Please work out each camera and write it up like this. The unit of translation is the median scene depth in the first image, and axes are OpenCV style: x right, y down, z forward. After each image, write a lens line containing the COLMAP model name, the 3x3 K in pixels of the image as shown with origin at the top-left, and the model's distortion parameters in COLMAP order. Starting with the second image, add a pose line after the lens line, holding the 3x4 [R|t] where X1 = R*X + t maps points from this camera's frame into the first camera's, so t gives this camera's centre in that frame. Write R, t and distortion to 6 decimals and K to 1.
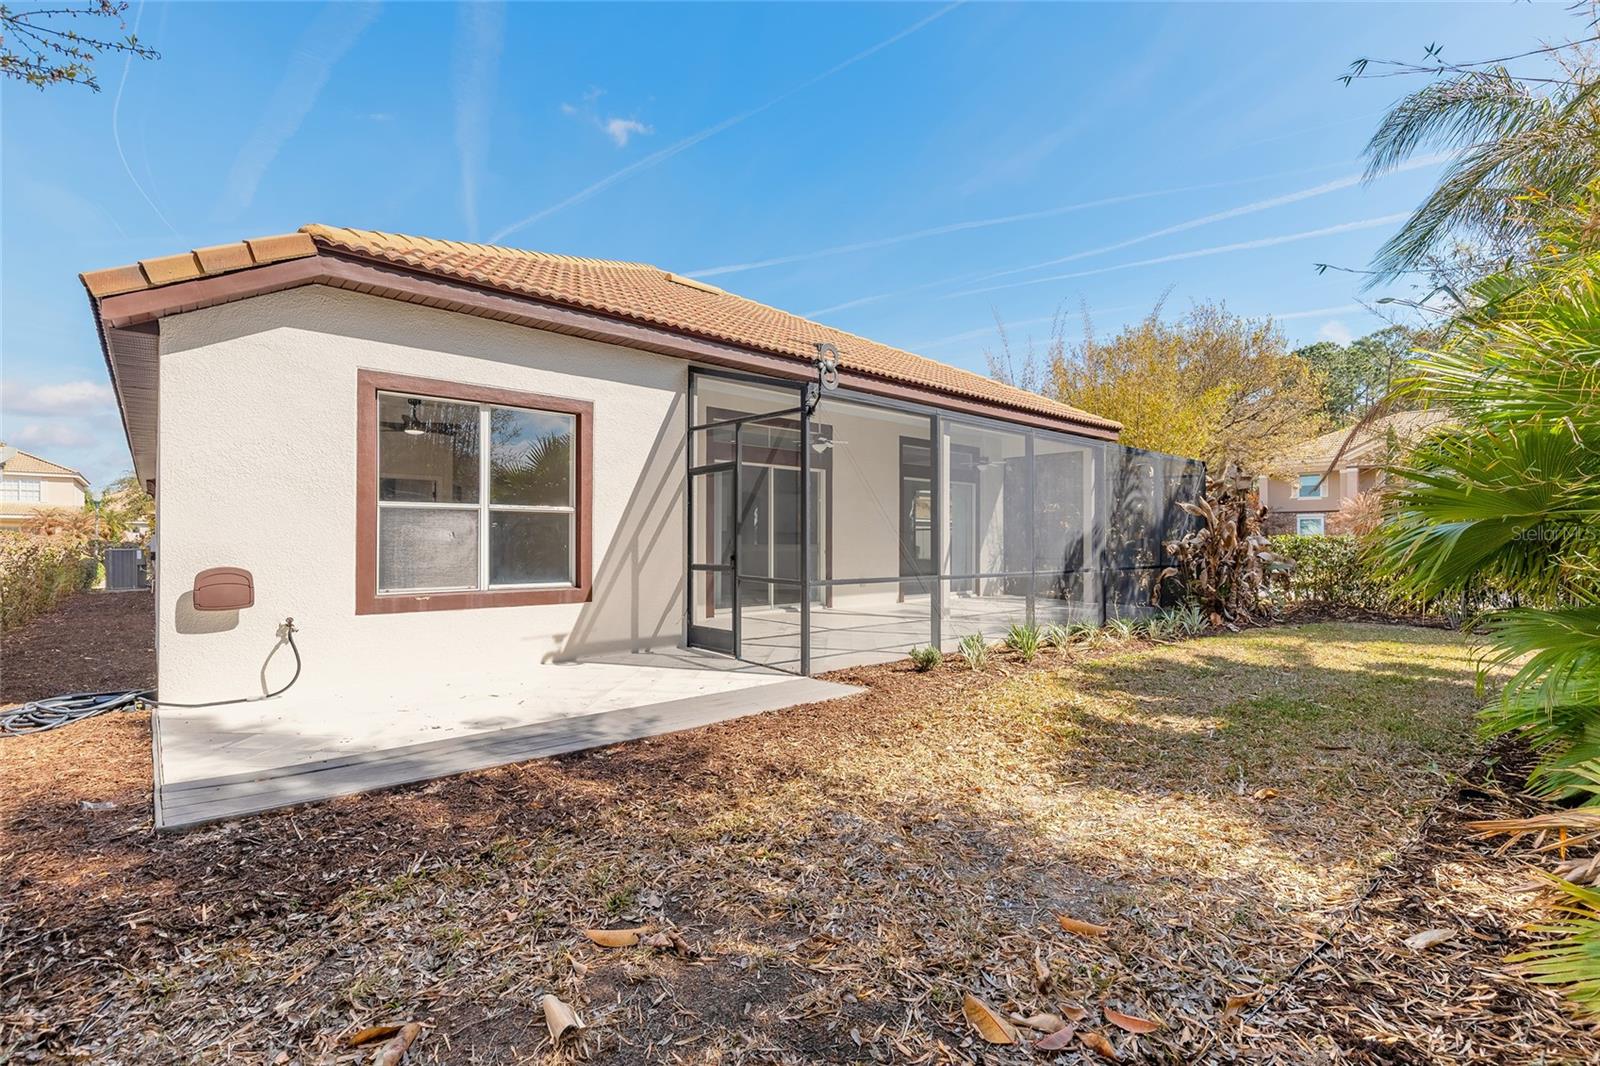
lens RADIAL K [[746.6, 0, 800.8], [0, 746.6, 533.1], [0, 0, 1]] dist [0.004760, 0.000317]
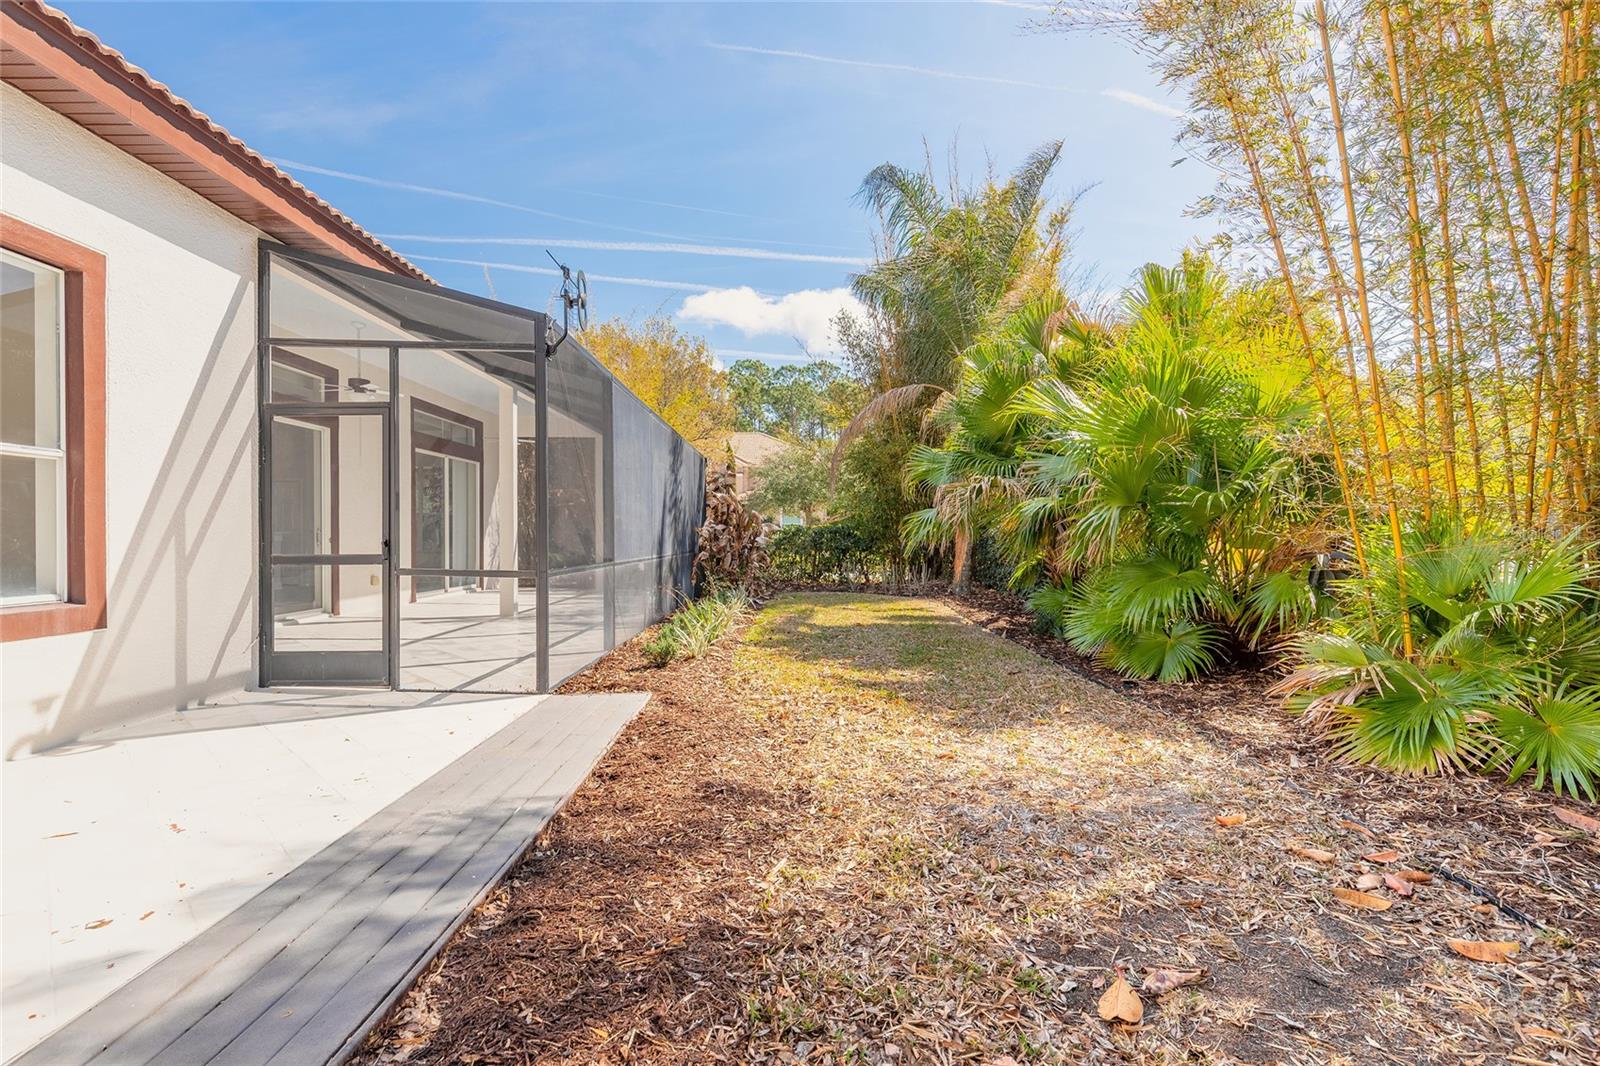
lens RADIAL K [[746.6, 0, 797.6], [0, 746.6, 536.5], [0, 0, 1]] dist [0.004760, 0.000317]
pose [[0.646682, -0.003547, 0.762752, -0.367673], [-0.006402, 0.999929, 0.010077, 0.017303], [-0.762733, -0.011400, 0.646613, 0.269376]]
